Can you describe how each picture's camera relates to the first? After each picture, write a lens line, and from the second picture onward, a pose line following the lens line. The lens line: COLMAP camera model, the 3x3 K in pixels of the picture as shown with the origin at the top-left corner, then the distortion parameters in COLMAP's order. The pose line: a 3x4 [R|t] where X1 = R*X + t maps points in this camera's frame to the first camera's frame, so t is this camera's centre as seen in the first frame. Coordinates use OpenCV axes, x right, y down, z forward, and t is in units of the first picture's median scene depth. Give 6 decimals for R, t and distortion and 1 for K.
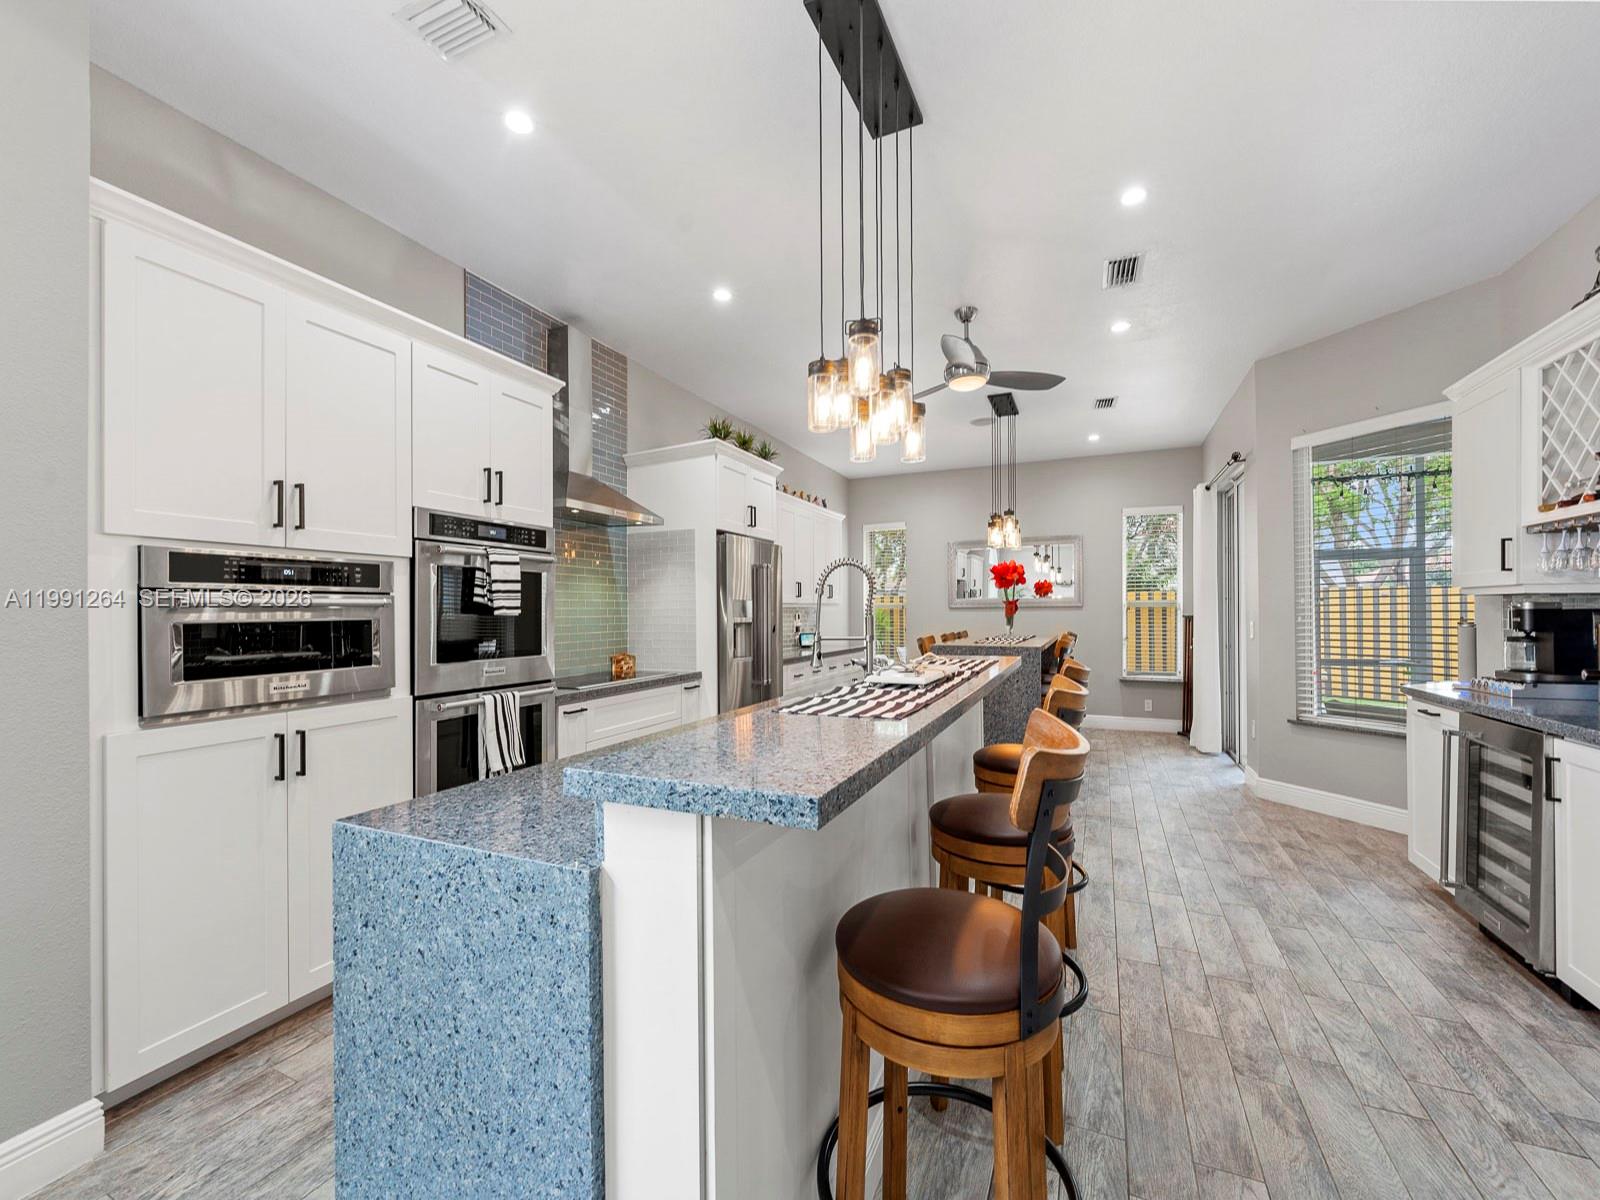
lens RADIAL K [[653.0, 0, 798.7], [0, 653.0, 609.8], [0, 0, 1]] dist [0.000592, -0.000532]
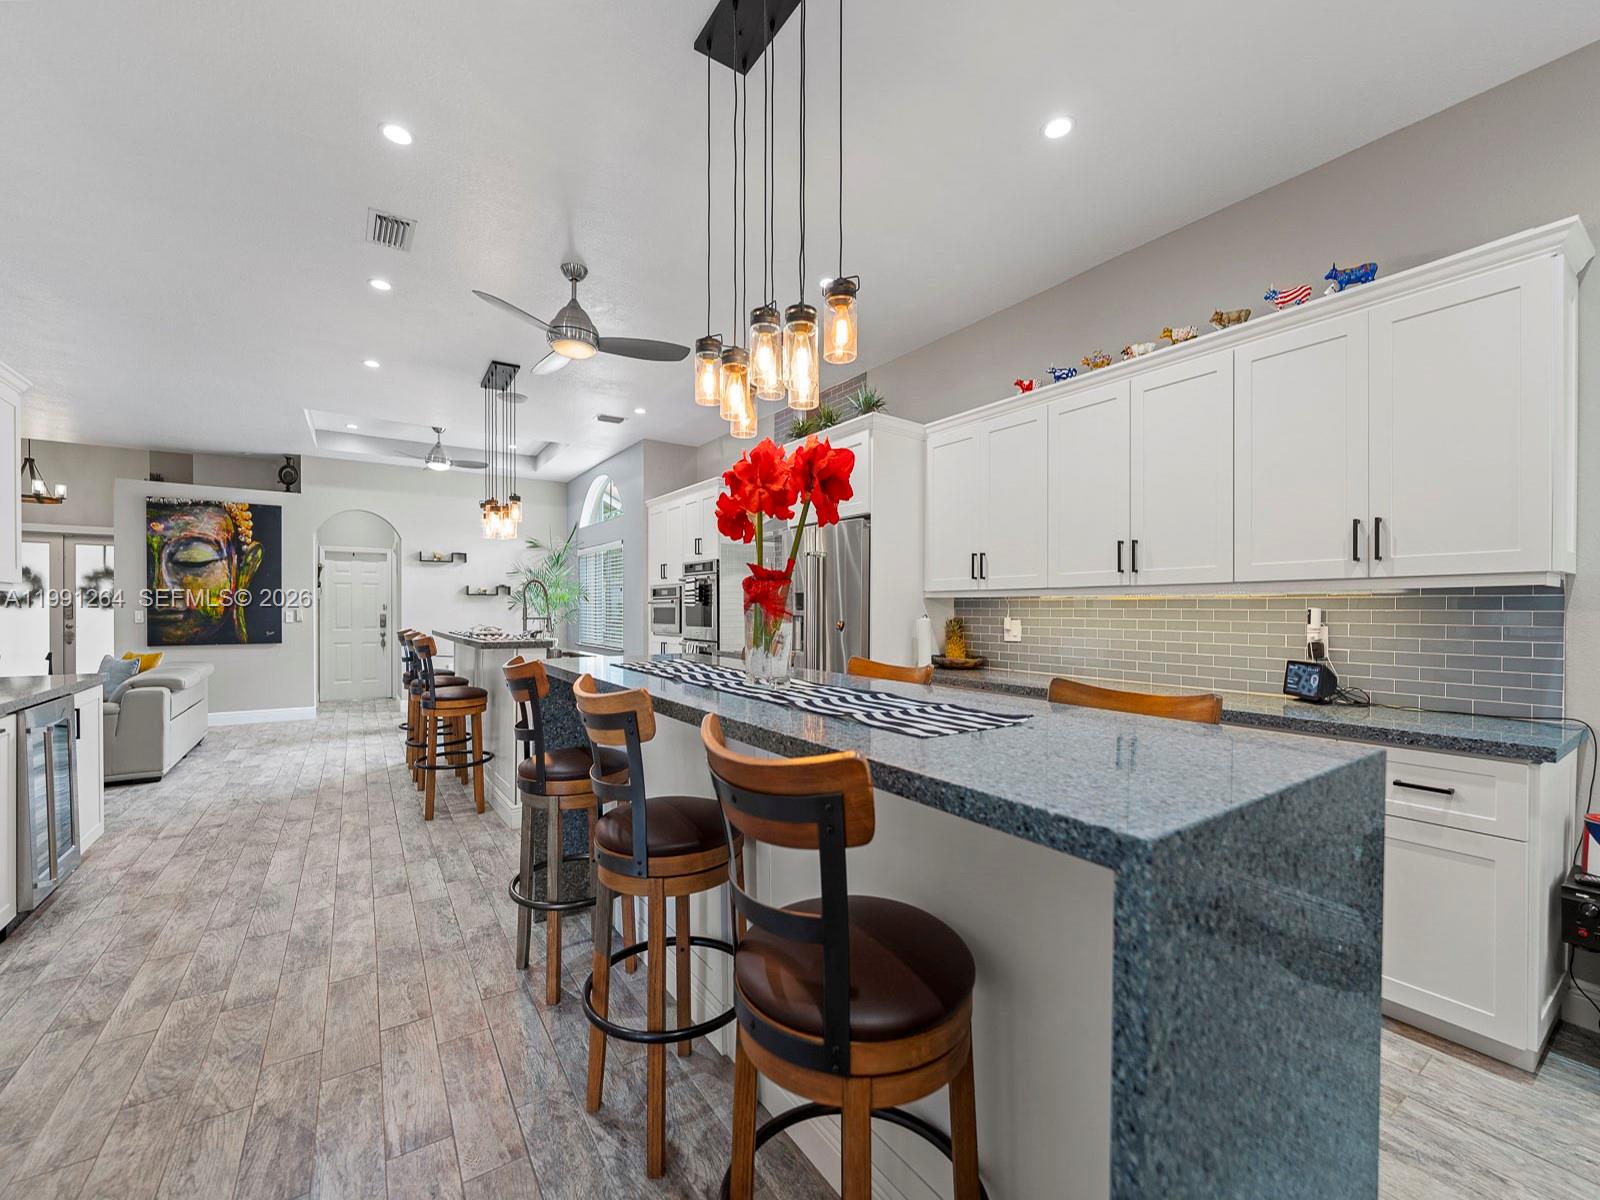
lens RADIAL K [[653.0, 0, 787.6], [0, 653.0, 612.9], [0, 0, 1]] dist [0.000592, -0.000532]
pose [[-0.527352, 0.010089, -0.849587, 1.165420], [0.002161, 0.999942, 0.010534, 0.007408], [0.849644, 0.003719, -0.527343, 2.311439]]
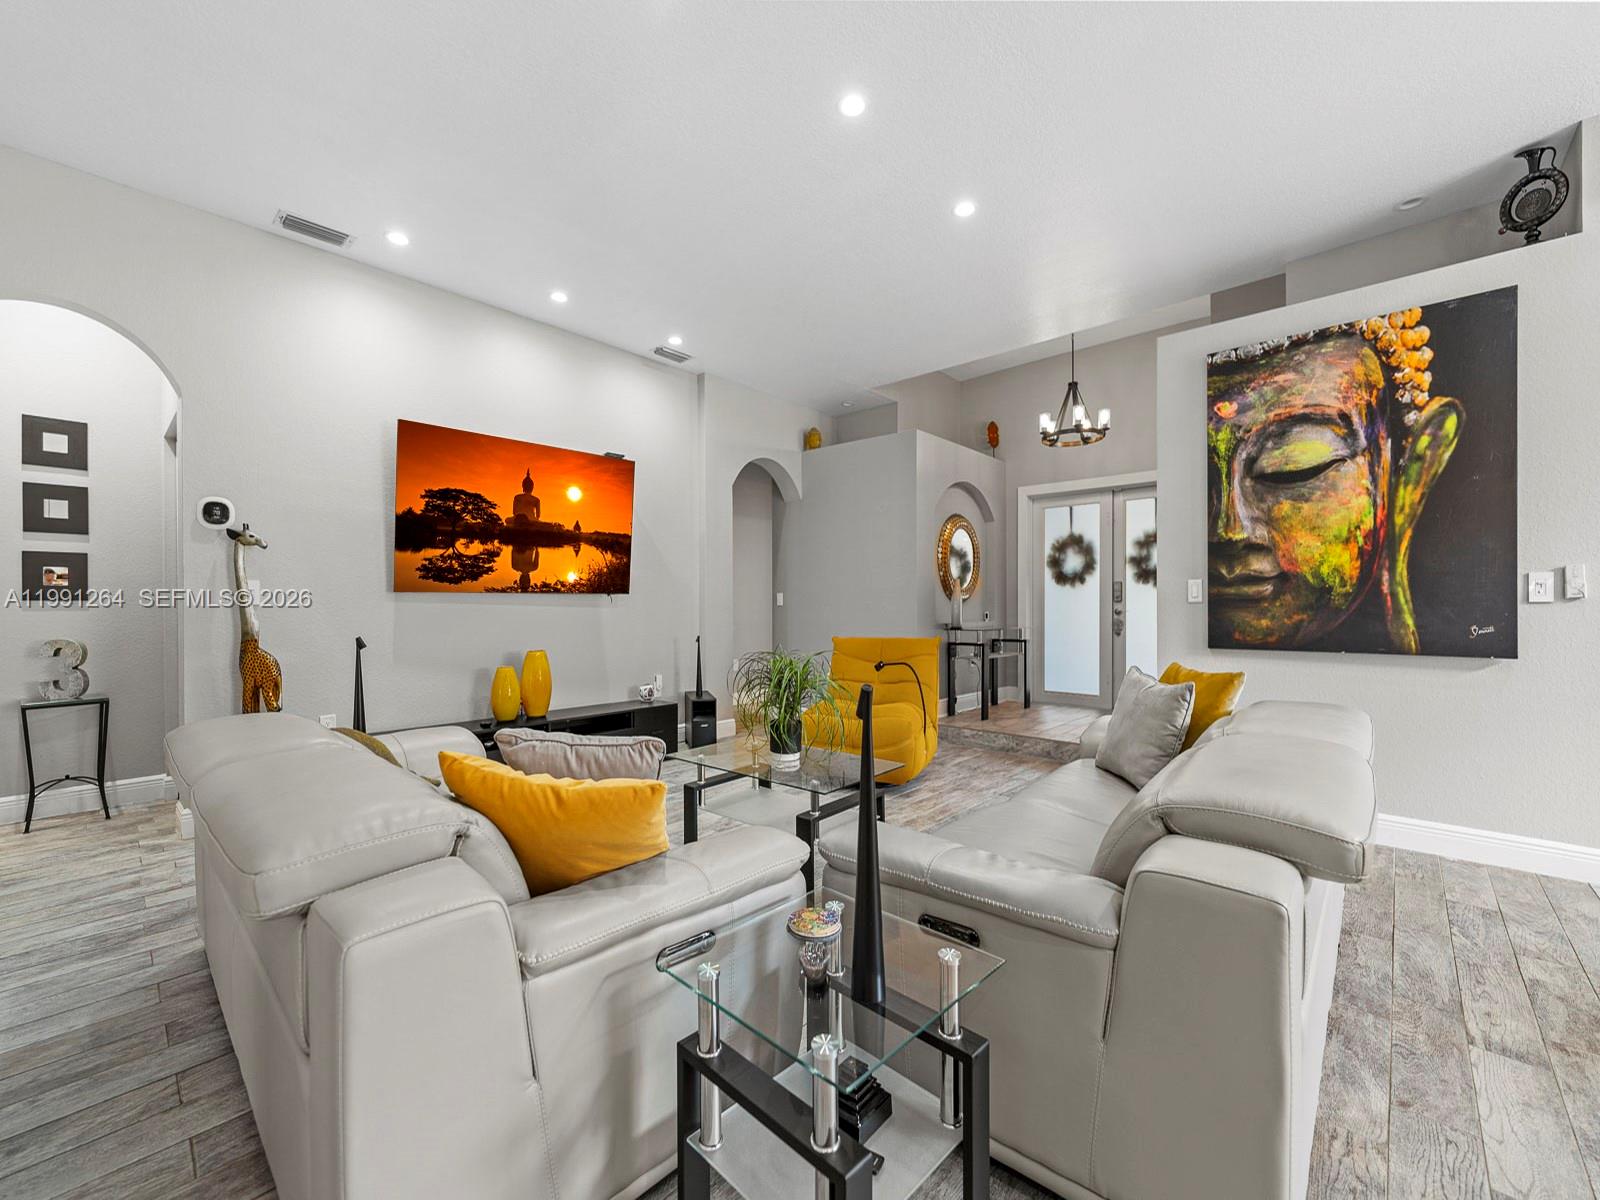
lens RADIAL K [[653.0, 0, 799.4], [0, 653.0, 613.2], [0, 0, 1]] dist [0.000592, -0.000532]
pose [[-0.949971, 0.009386, 0.312197, 0.711515], [0.013886, 0.999829, 0.012195, 0.059126], [-0.312029, 0.015920, -0.949939, 0.439855]]
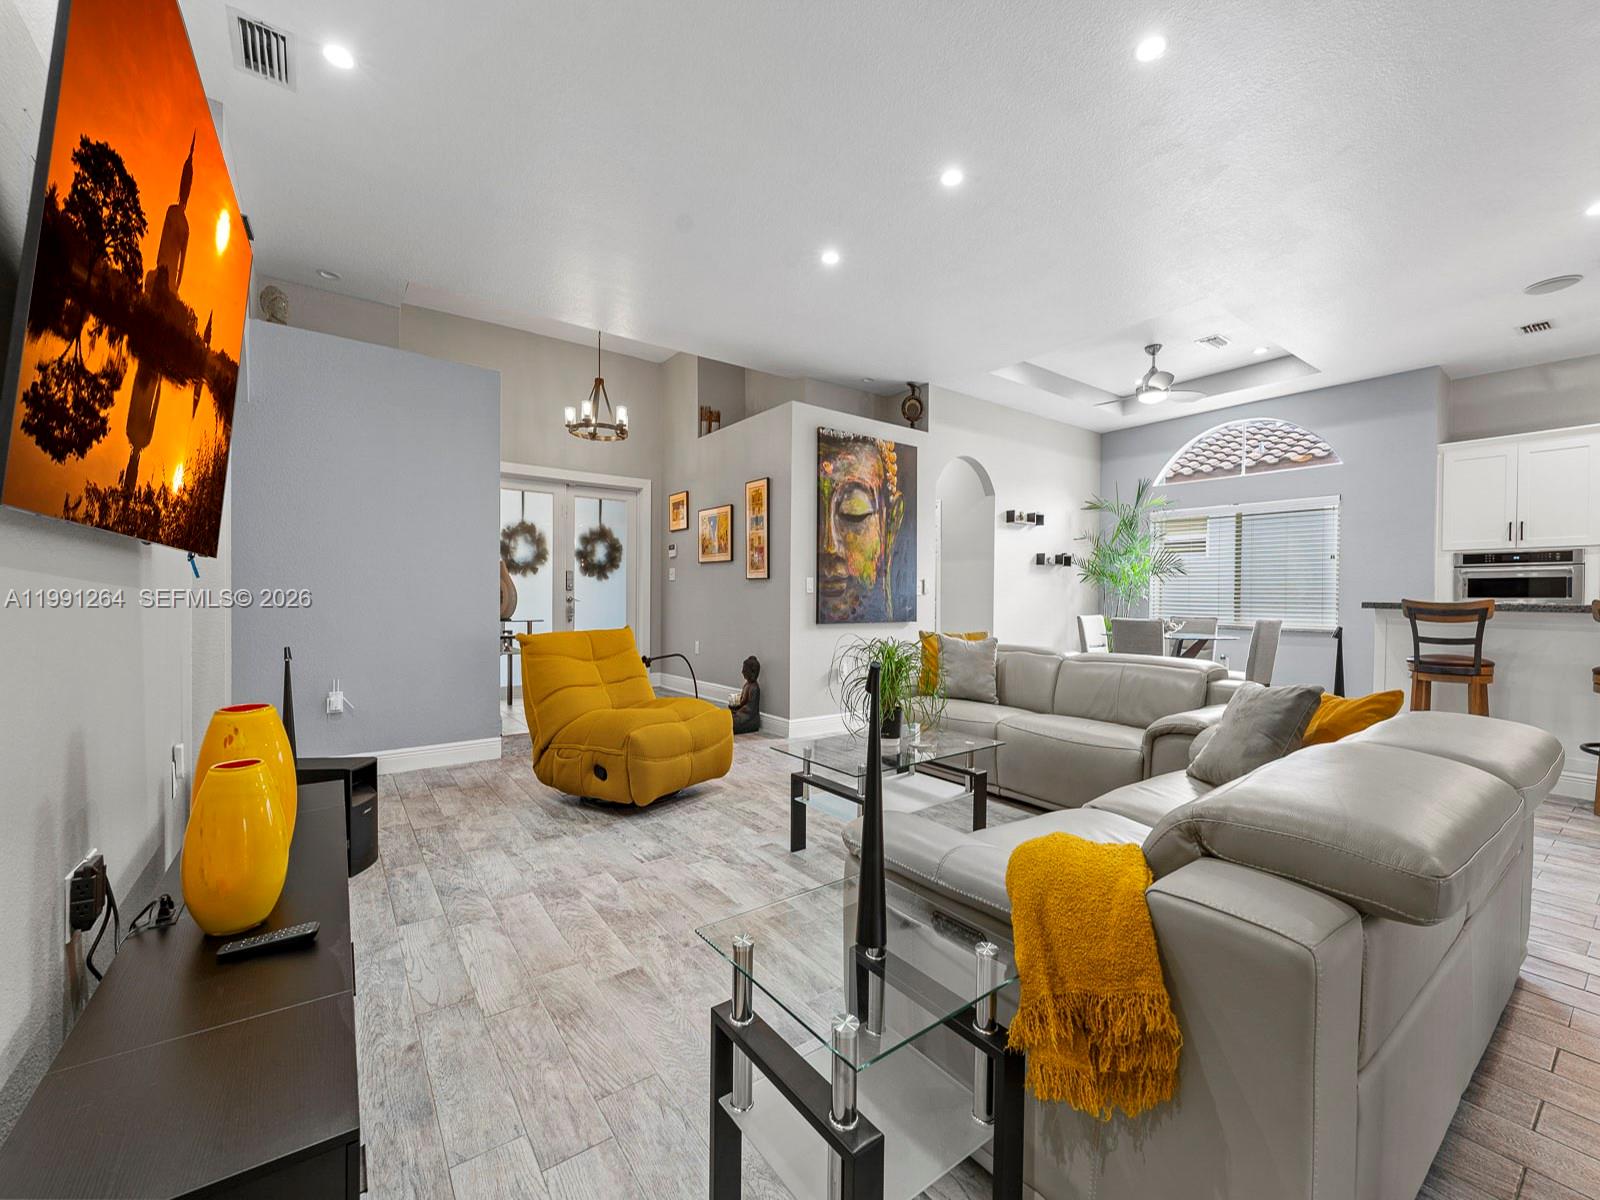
lens RADIAL K [[653.0, 0, 802.1], [0, 653.0, 606.7], [0, 0, 1]] dist [0.000592, -0.000532]
pose [[-0.487744, 0.016376, -0.872833, 1.989254], [-0.003227, 0.999783, 0.020561, 0.064179], [0.872981, 0.012845, -0.487586, -0.122889]]
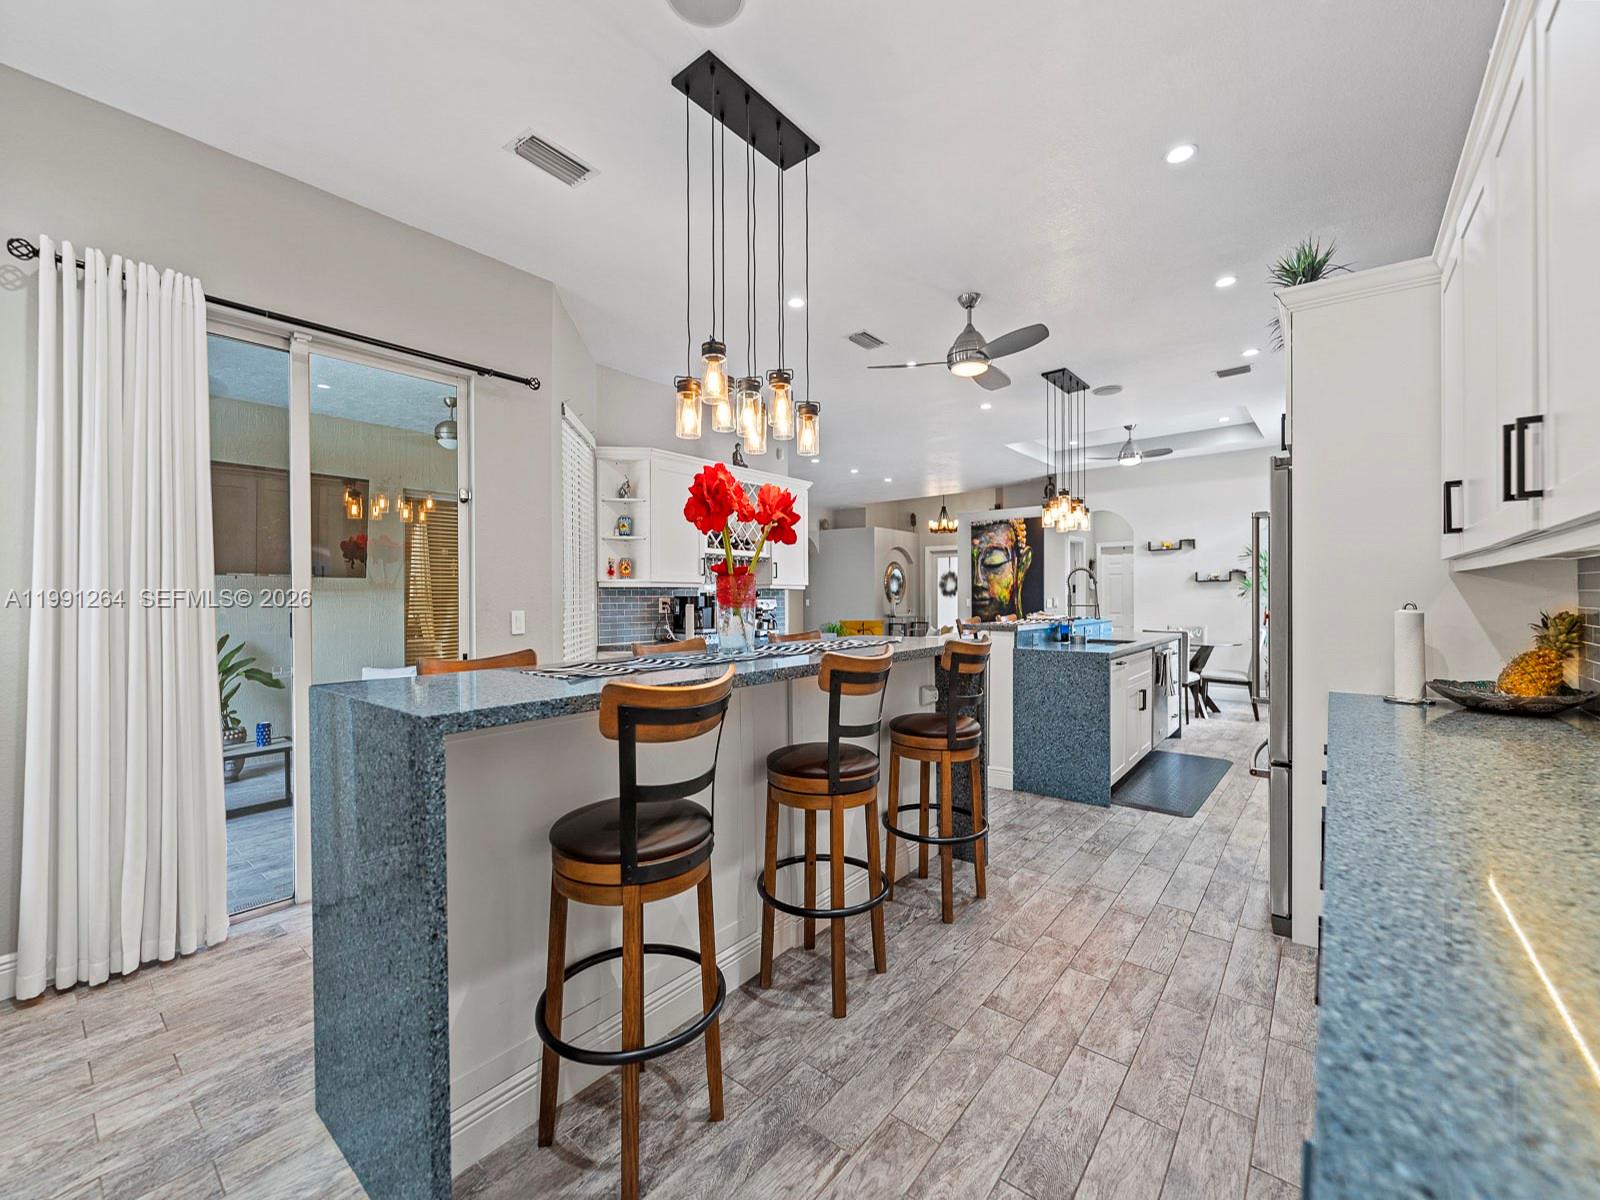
lens RADIAL K [[653.0, 0, 800.6], [0, 653.0, 598.5], [0, 0, 1]] dist [0.000592, -0.000532]
pose [[-0.965412, 0.008872, 0.260577, 0.333287], [0.008682, 0.999961, -0.001880, 0.017567], [-0.260584, 0.000447, -0.965451, 2.760618]]
